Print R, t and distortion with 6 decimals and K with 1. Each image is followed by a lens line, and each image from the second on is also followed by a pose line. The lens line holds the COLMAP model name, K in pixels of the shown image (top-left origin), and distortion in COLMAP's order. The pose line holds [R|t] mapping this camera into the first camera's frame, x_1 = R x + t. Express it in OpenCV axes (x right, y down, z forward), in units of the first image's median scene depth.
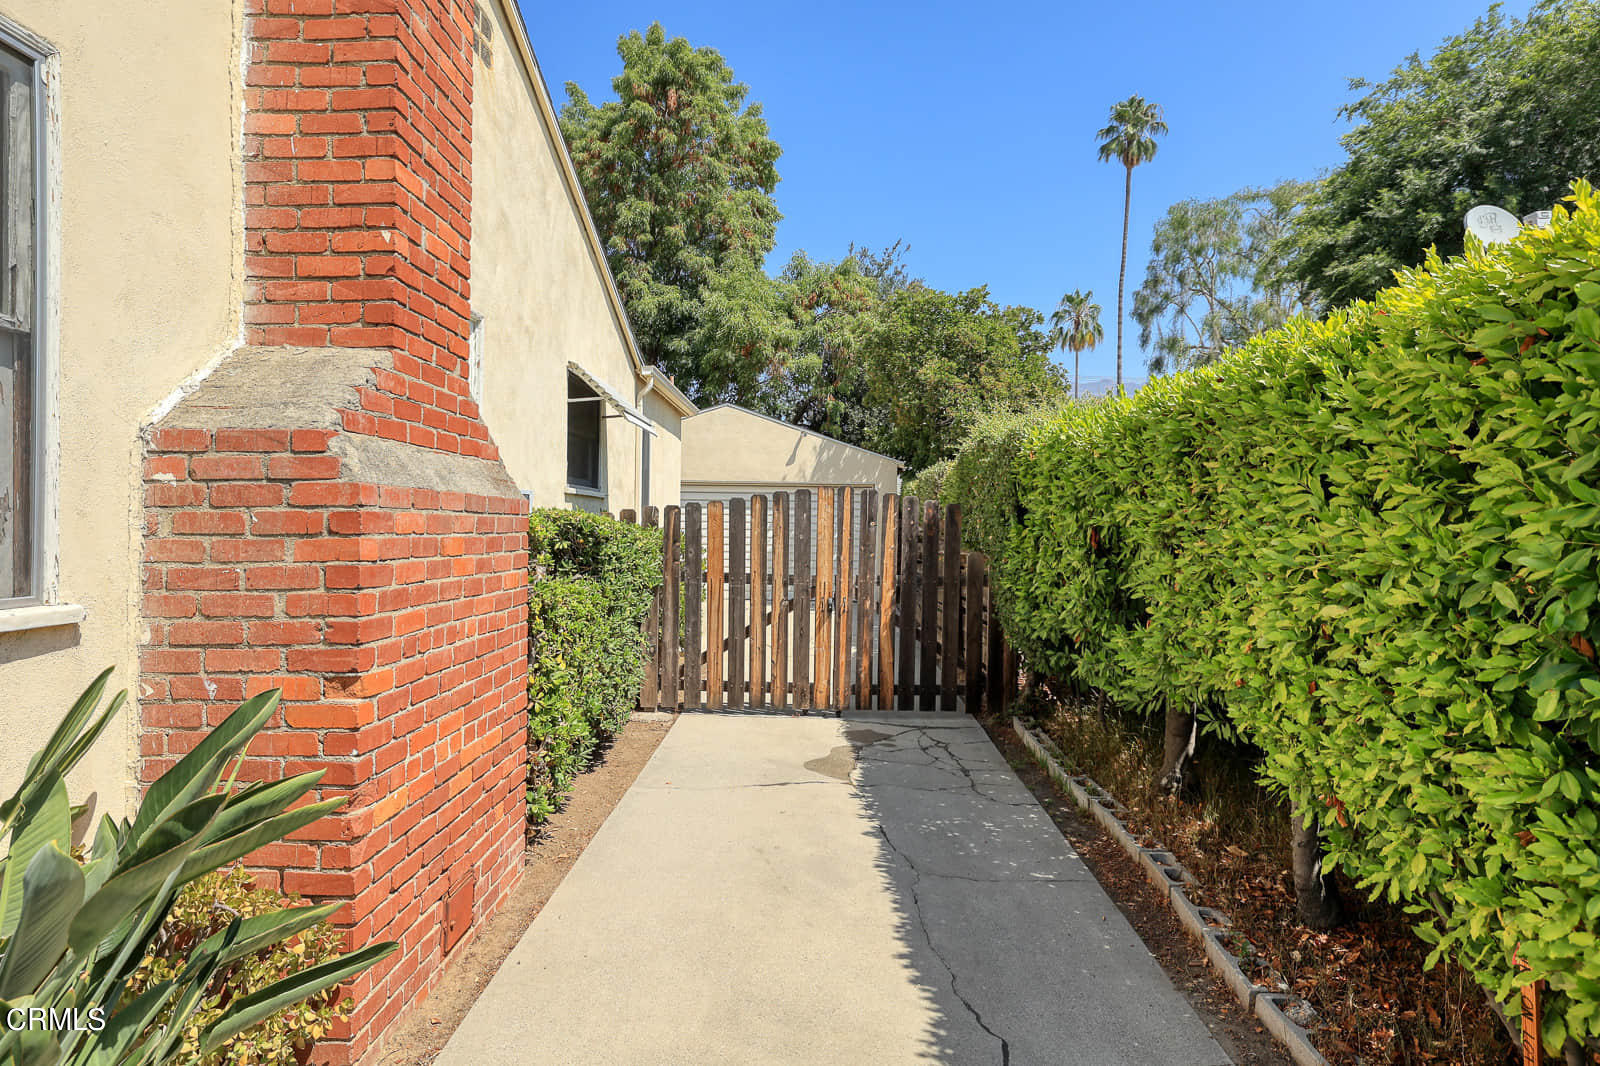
lens RADIAL K [[960.5, 0, 798.9], [0, 960.5, 522.3], [0, 0, 1]] dist [-0.020831, 0.000663]
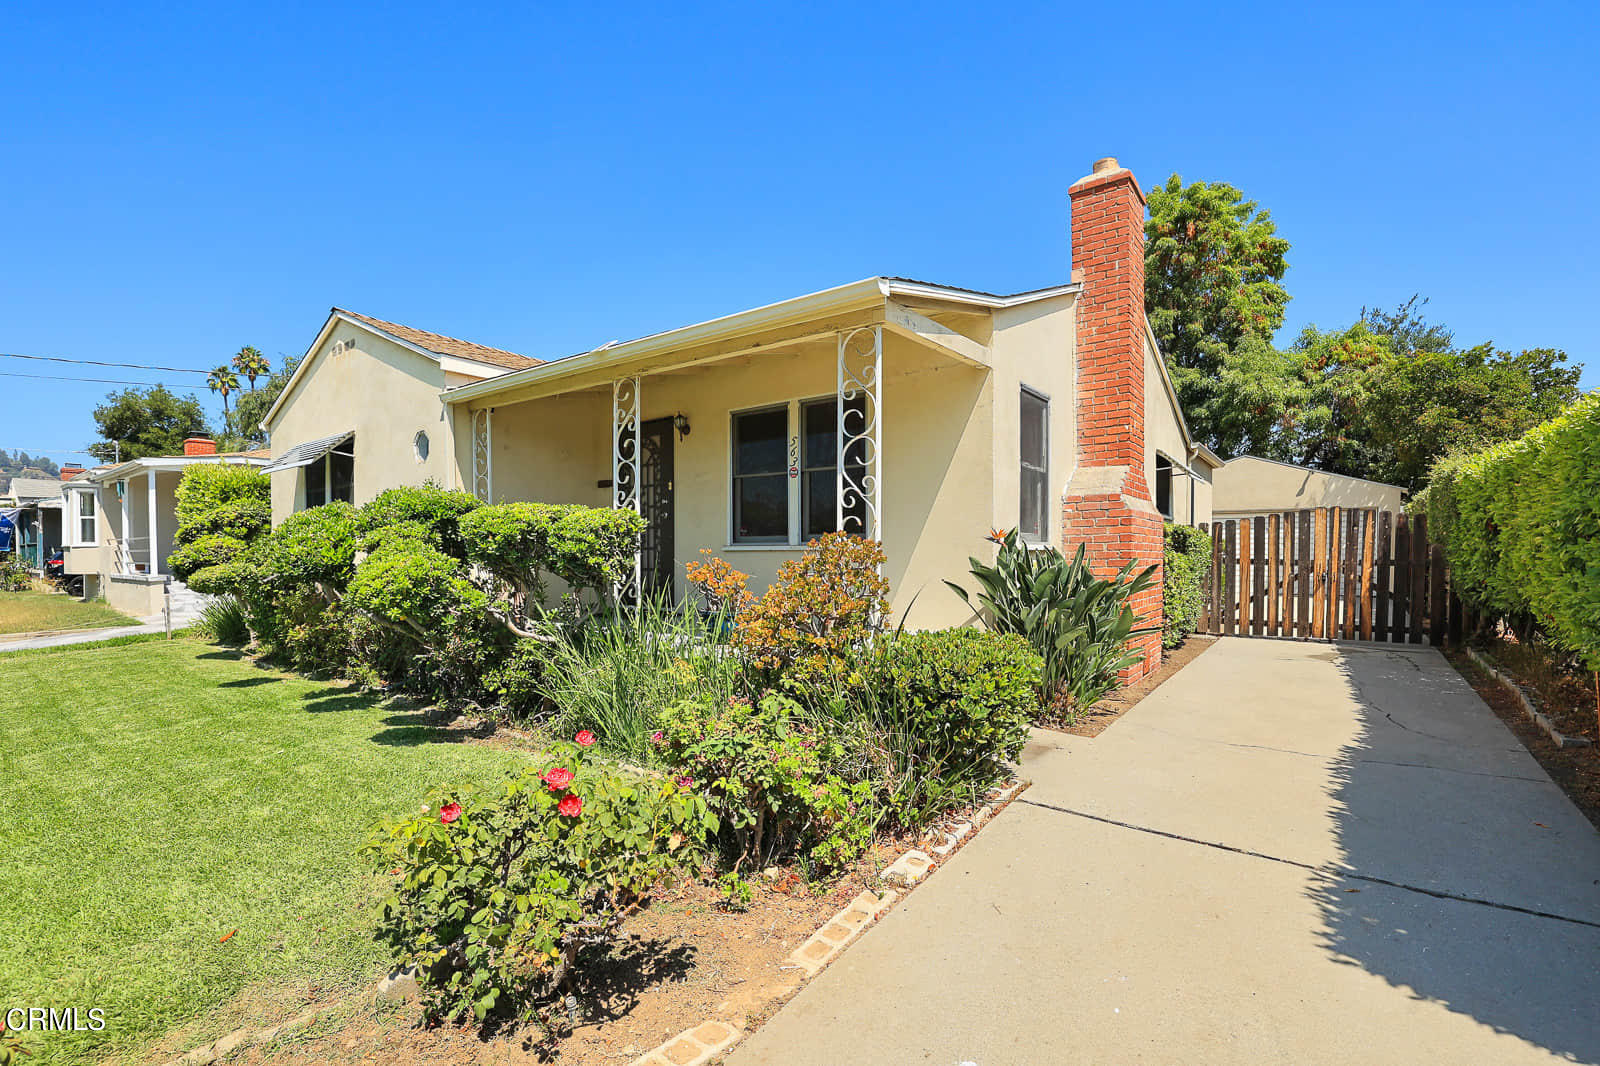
lens RADIAL K [[695.4, 0, 772.8], [0, 695.4, 569.0], [0, 0, 1]] dist [-0.040149, 0.009467]
pose [[0.782879, 0.001537, -0.622172, 0.008414], [0.014046, 0.999698, 0.020144, 0.016804], [0.622015, -0.024509, 0.782622, -0.272725]]
